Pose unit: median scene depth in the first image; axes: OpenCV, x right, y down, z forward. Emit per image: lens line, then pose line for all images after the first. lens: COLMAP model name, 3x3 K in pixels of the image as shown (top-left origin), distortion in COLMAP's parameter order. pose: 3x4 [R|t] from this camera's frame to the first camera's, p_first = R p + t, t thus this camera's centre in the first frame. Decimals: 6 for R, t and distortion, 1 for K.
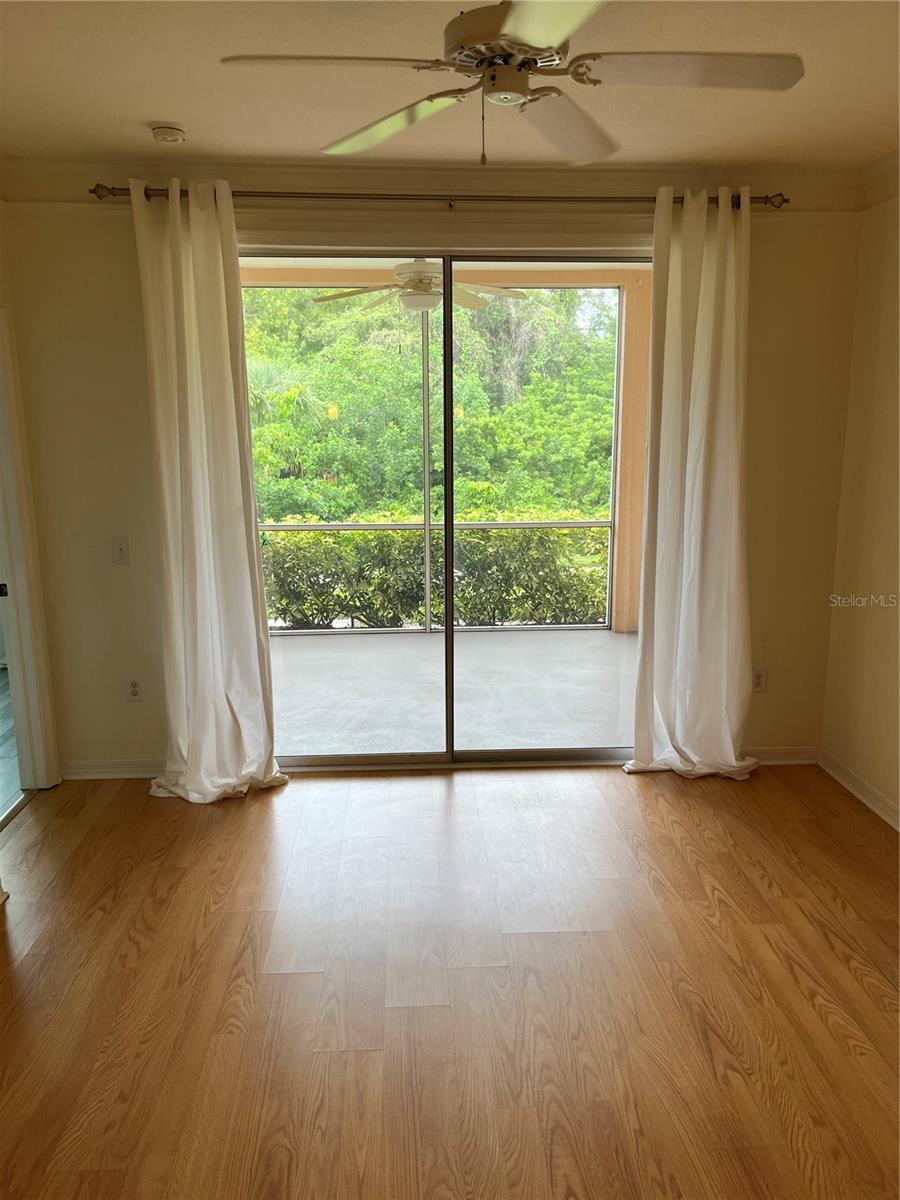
lens RADIAL K [[918.9, 0, 457.1], [0, 918.9, 599.7], [0, 0, 1]] dist [0.049622, -0.063713]
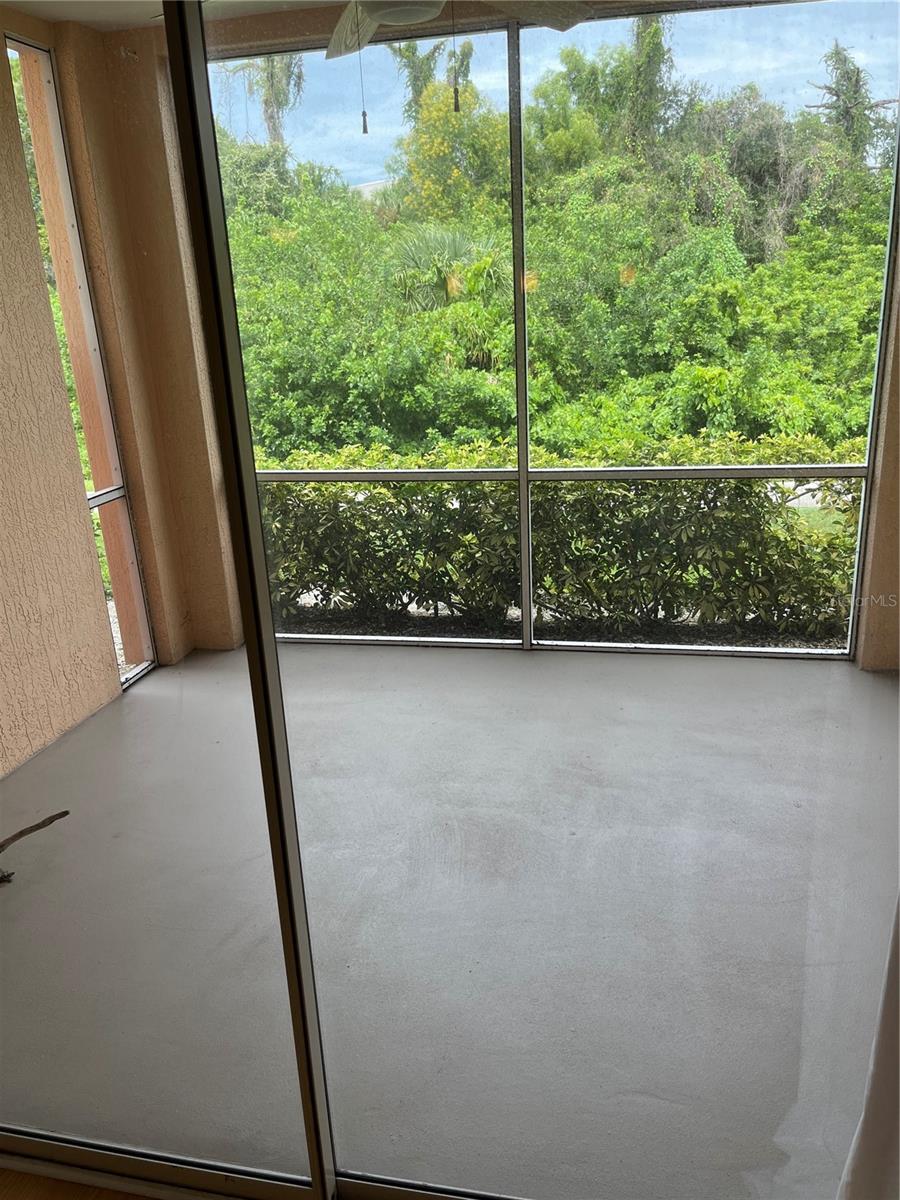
lens RADIAL K [[918.9, 0, 451.7], [0, 918.9, 593.8], [0, 0, 1]] dist [0.049622, -0.063713]
pose [[0.962543, 0.043311, -0.267646, 0.028661], [-0.010880, 0.992533, 0.121488, -0.026043], [0.270910, -0.114025, 0.955827, 0.144126]]
